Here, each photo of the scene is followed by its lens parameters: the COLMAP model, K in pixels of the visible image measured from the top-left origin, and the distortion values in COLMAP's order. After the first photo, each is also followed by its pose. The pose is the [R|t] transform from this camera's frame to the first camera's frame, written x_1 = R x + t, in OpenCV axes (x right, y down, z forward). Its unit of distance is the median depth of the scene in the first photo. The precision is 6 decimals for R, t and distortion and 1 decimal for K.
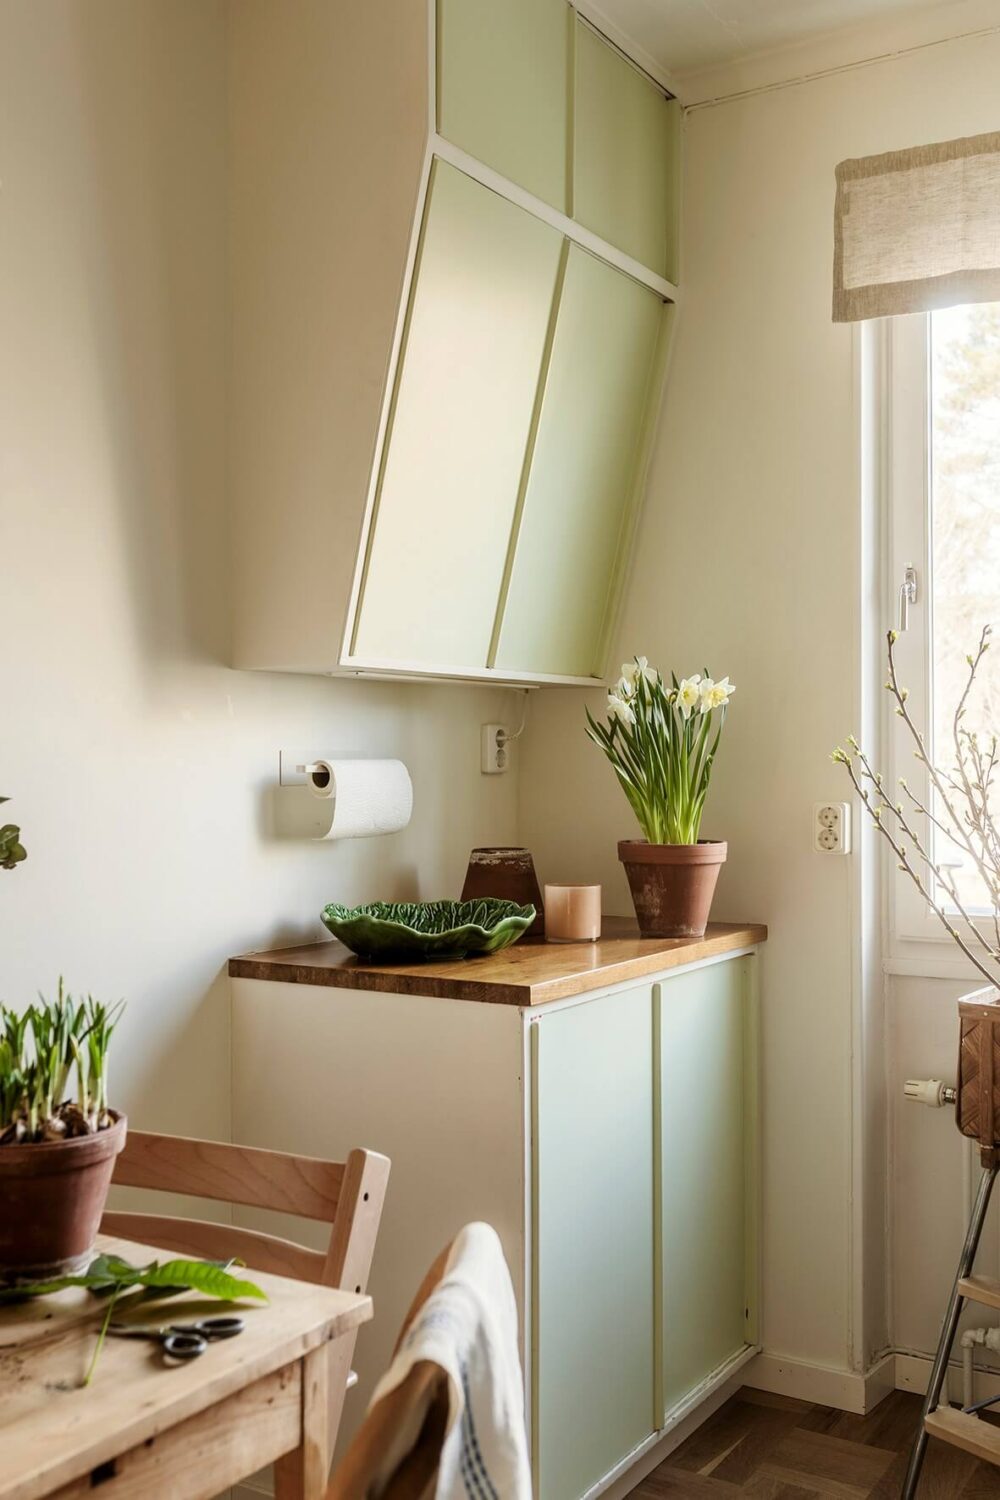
lens RADIAL K [[1510.6, 0, 466.1], [0, 1510.6, 730.6], [0, 0, 1]] dist [0.003788, -0.003272]
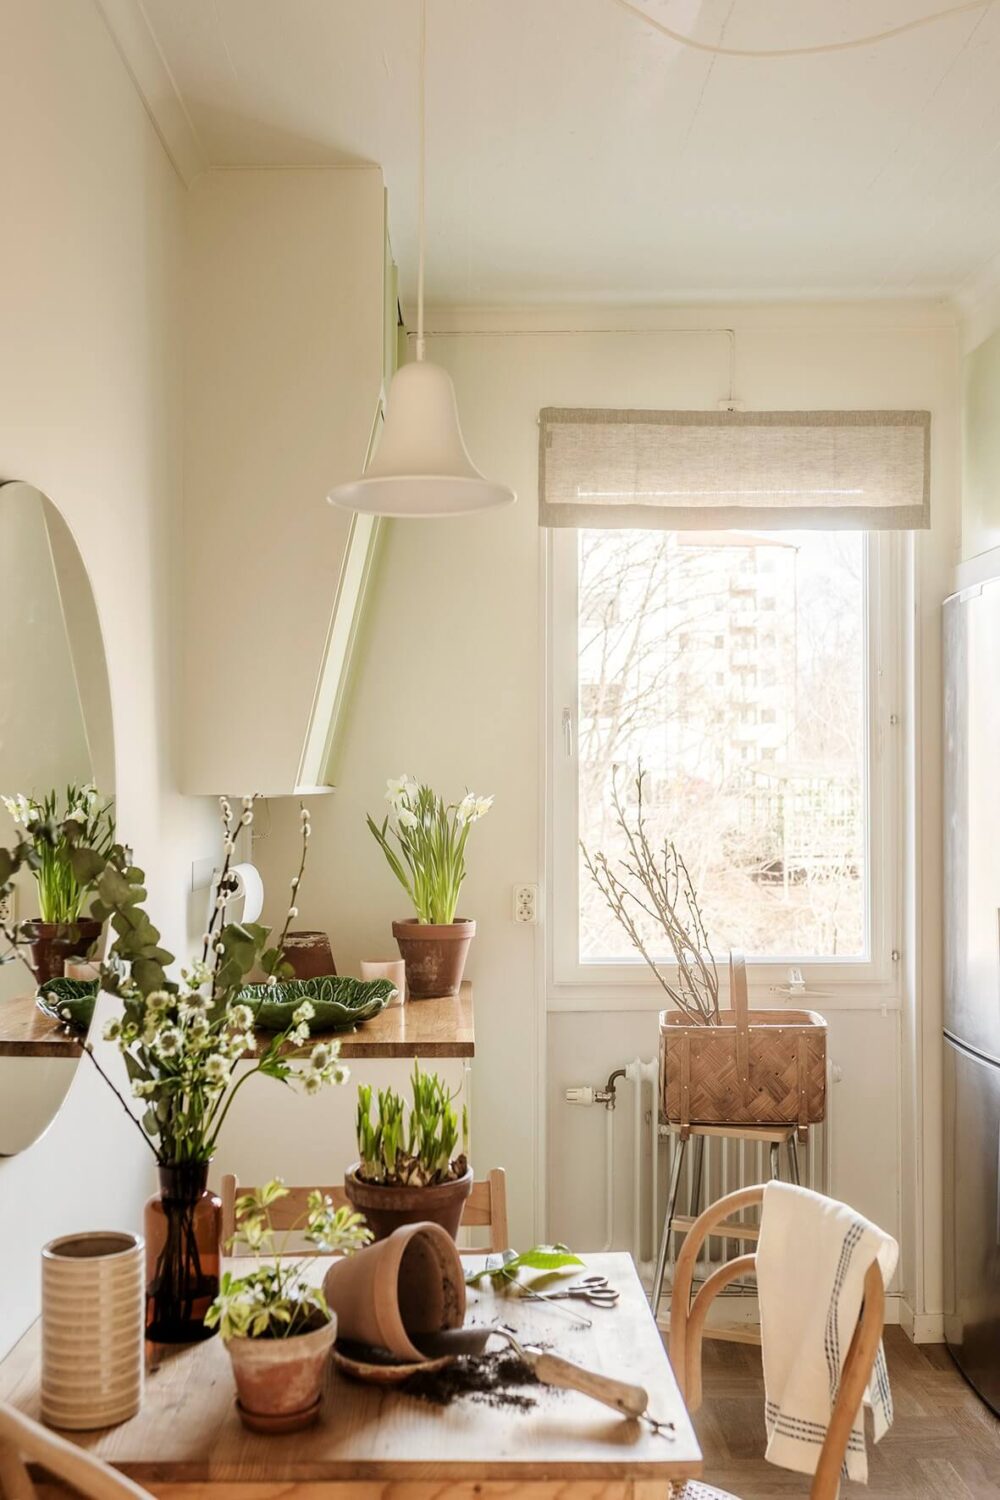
lens RADIAL K [[1510.6, 0, 500.0], [0, 1510.6, 750.0], [0, 0, 1]] dist [-0.001396, -0.007022]
pose [[0.836855, 0.014305, 0.547238, -0.526626], [-0.008491, 0.999877, -0.013153, -0.055701], [-0.547359, 0.006361, 0.836874, -0.100360]]
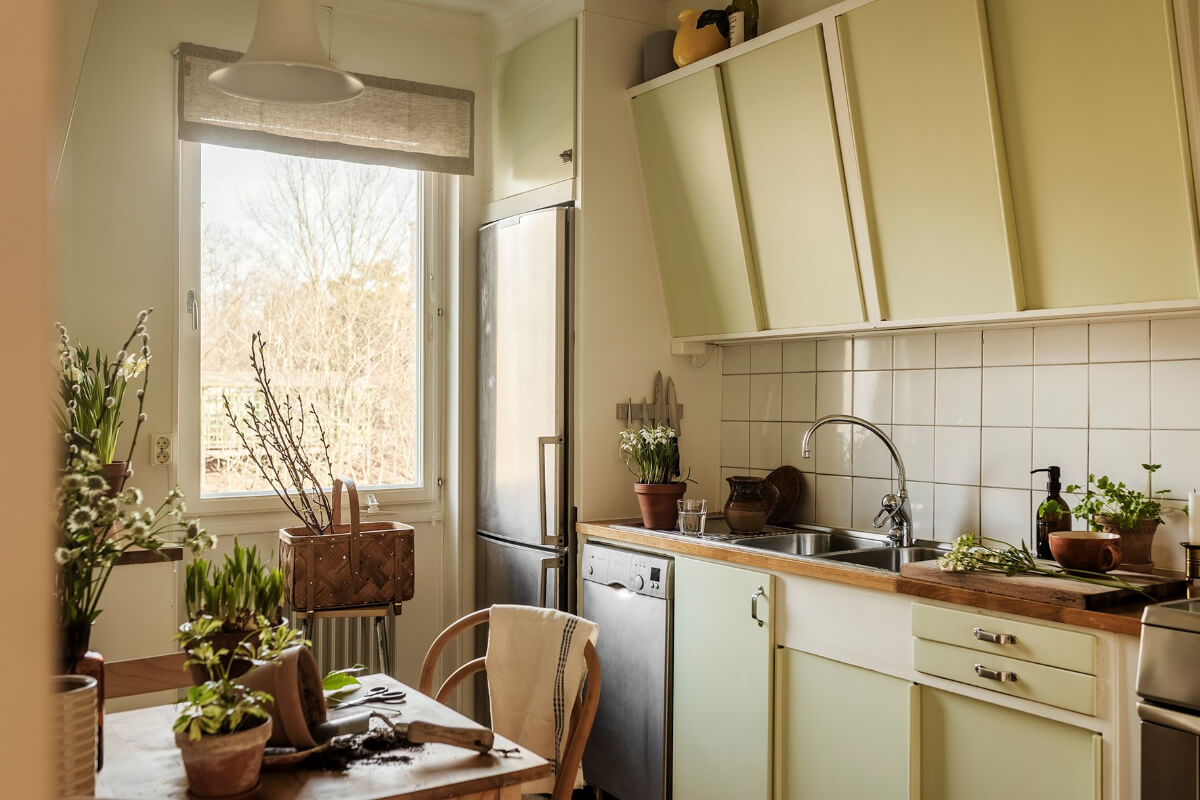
lens RADIAL K [[1148.0, 0, 685.3], [0, 1148.0, 387.6], [0, 0, 1]] dist [-0.013935, -0.002884]
pose [[0.379886, 0.008217, 0.924997, -0.704535], [-0.011797, 0.999922, -0.004038, -0.003797], [-0.924958, -0.009378, 0.379953, 0.024480]]
